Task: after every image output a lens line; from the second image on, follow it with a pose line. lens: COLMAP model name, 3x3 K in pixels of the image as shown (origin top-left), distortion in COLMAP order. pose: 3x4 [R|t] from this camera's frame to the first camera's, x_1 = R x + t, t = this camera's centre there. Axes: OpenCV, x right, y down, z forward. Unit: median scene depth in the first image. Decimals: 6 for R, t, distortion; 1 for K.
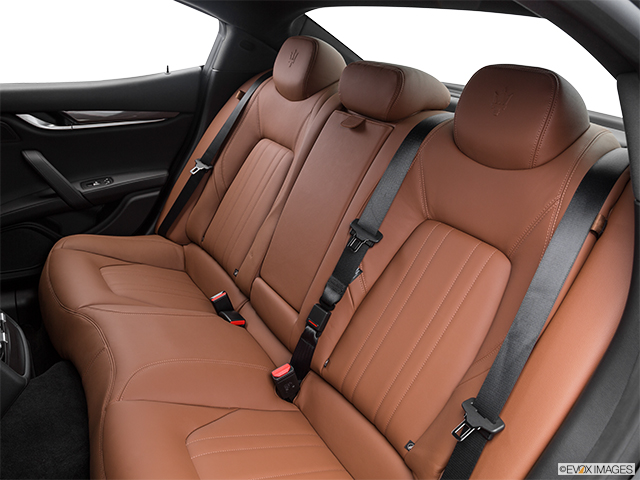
lens RADIAL K [[491.5, 0, 315.3], [0, 491.5, 239.4], [0, 0, 1]] dist [-0.121966, 0.063939]
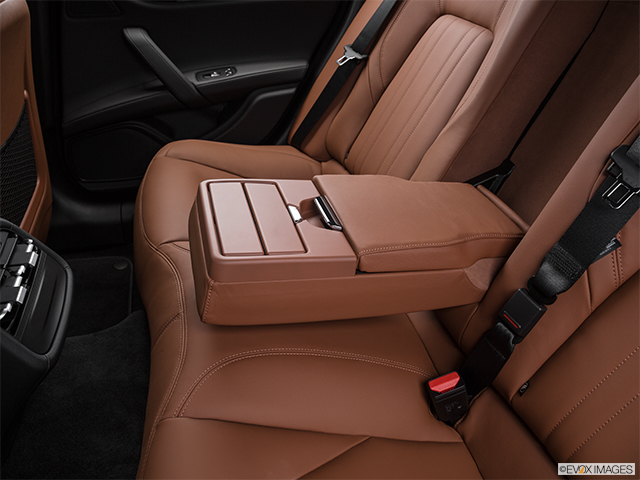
lens RADIAL K [[491.5, 0, 306.7], [0, 491.5, 231.4], [0, 0, 1]] dist [-0.121966, 0.063939]
pose [[0.946008, 0.116781, -0.302377, -0.052952], [-0.067757, 0.983482, 0.167846, -0.008906], [0.316983, -0.138295, 0.938294, 0.286634]]
